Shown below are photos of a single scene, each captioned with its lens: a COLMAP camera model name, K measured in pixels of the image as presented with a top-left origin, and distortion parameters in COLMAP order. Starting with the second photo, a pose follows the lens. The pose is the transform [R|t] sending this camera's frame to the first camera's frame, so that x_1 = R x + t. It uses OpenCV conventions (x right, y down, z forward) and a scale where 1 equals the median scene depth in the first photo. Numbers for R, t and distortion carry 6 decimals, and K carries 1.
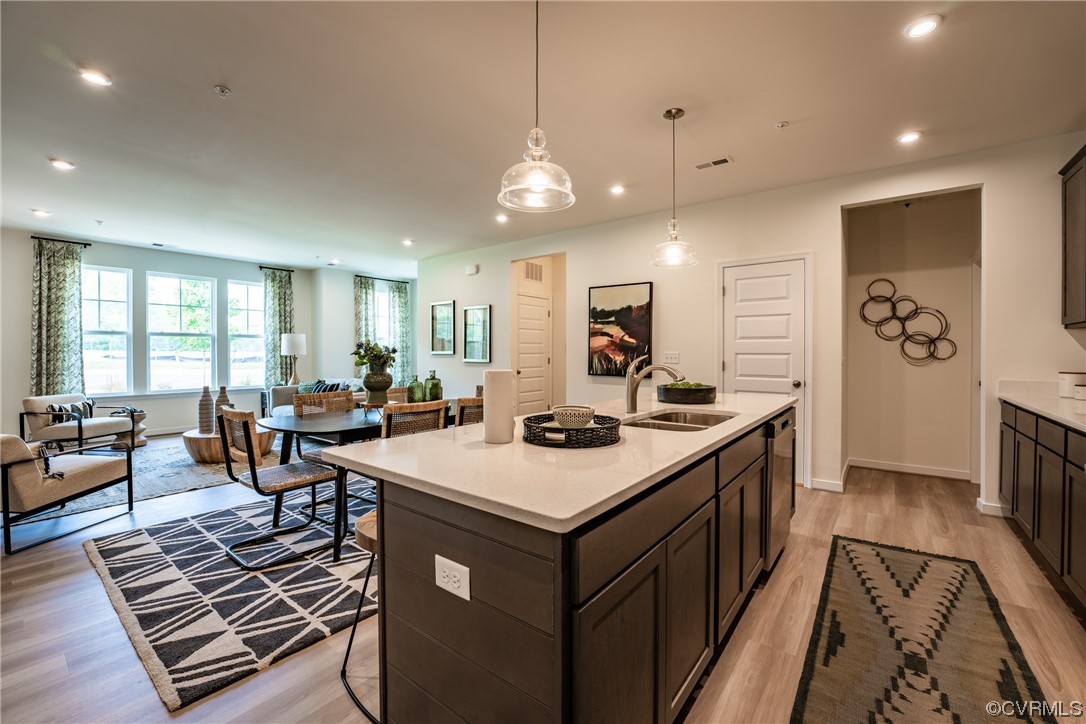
lens RADIAL K [[445.7, 0, 545.4], [0, 445.7, 358.8], [0, 0, 1]] dist [-0.028890, 0.003816]
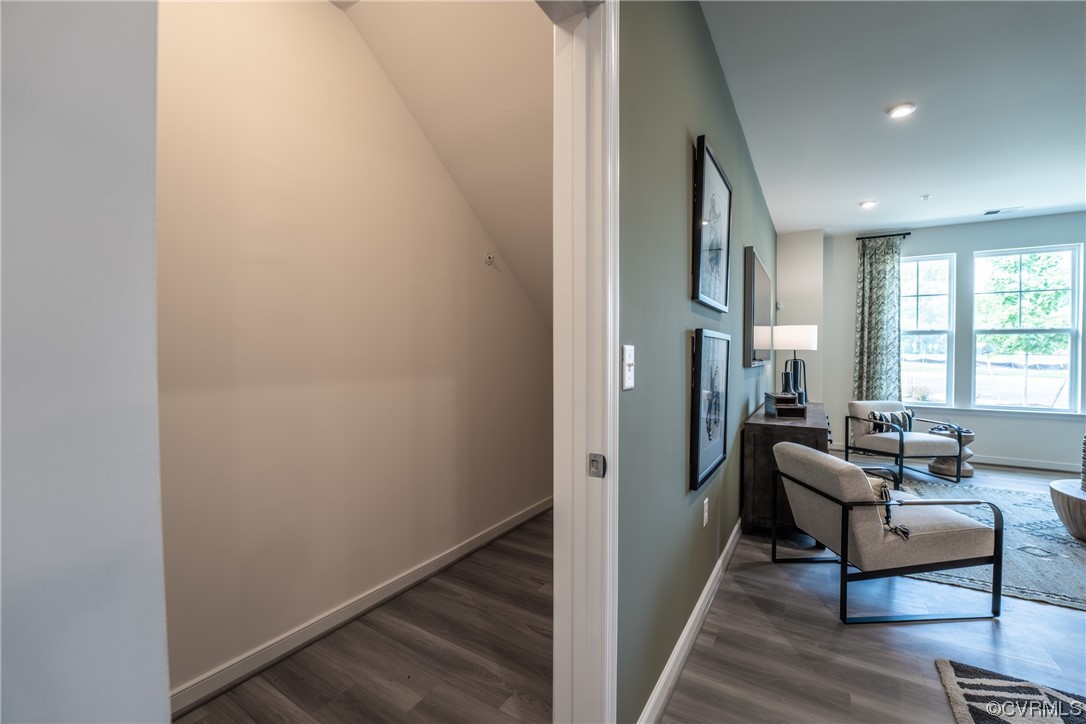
lens RADIAL K [[445.7, 0, 551.4], [0, 445.7, 355.9], [0, 0, 1]] dist [-0.028890, 0.003816]
pose [[0.114263, 0.005454, -0.993436, -0.270873], [-0.020448, 0.999786, 0.003137, -0.001521], [0.993240, 0.019955, 0.114350, 0.192787]]
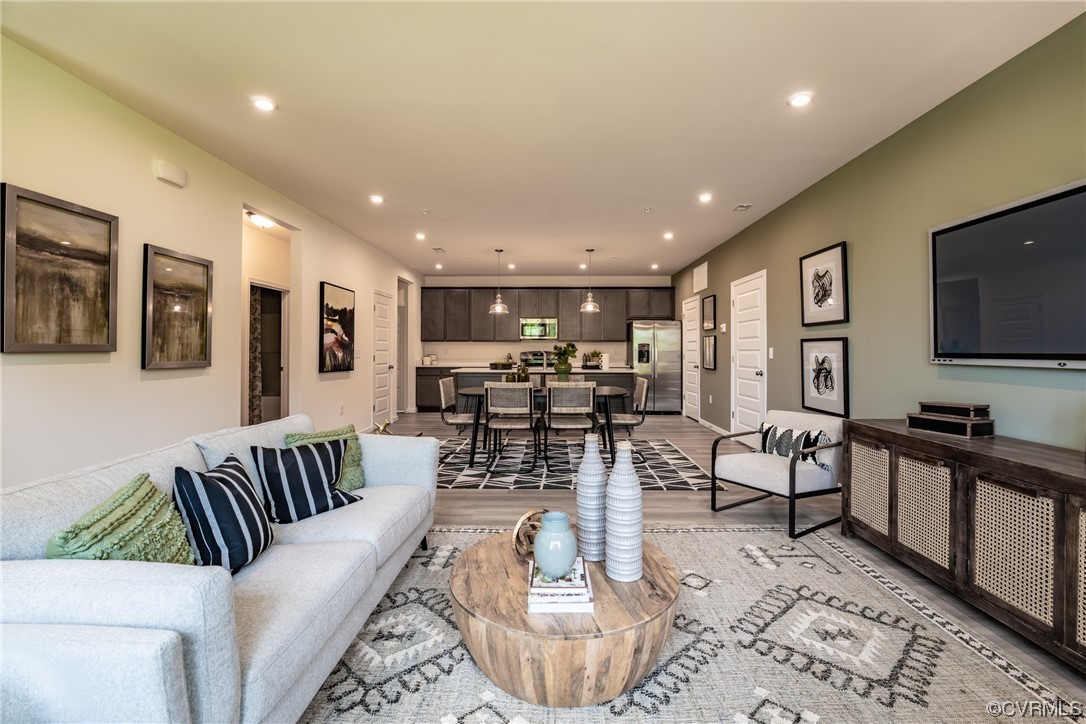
lens RADIAL K [[445.7, 0, 552.8], [0, 445.7, 342.8], [0, 0, 1]] dist [-0.028890, 0.003816]
pose [[-0.614754, 0.012939, 0.788613, -0.955943], [0.011526, 0.999906, -0.007421, -0.015301], [-0.788635, 0.004527, -0.614845, 1.194346]]
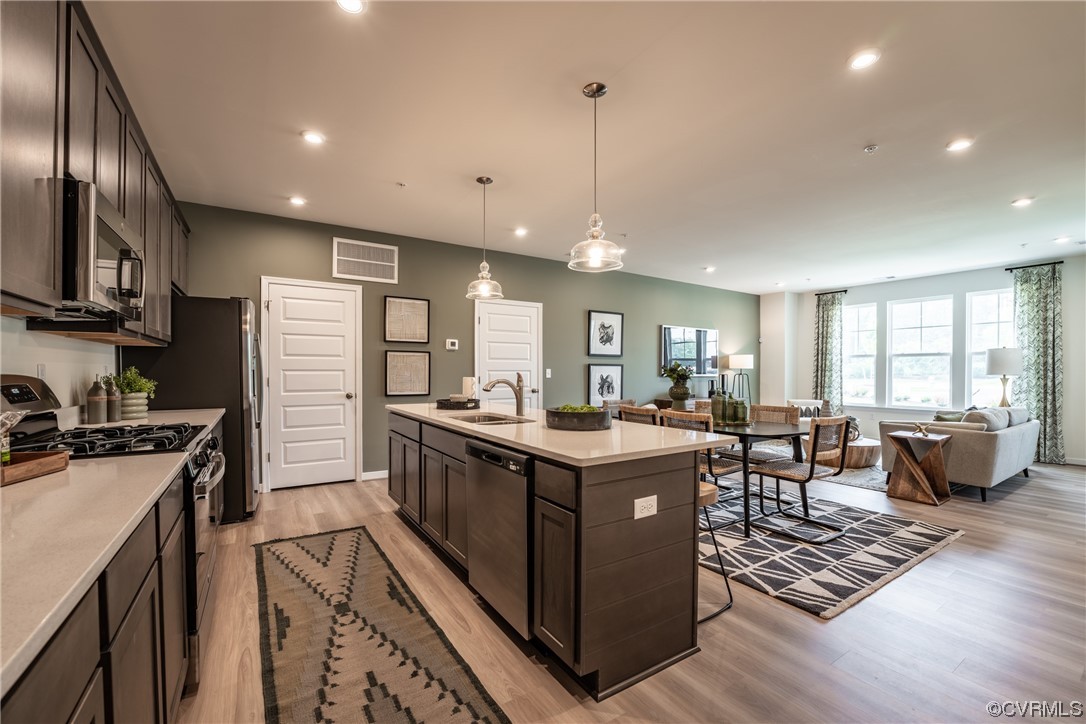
lens RADIAL K [[445.7, 0, 541.3], [0, 445.7, 375.8], [0, 0, 1]] dist [-0.028890, 0.003816]
pose [[-0.335210, 0.010274, -0.942088, 0.600768], [-0.017906, 0.999690, 0.017273, -0.008749], [0.941973, 0.022659, -0.334922, 0.631973]]
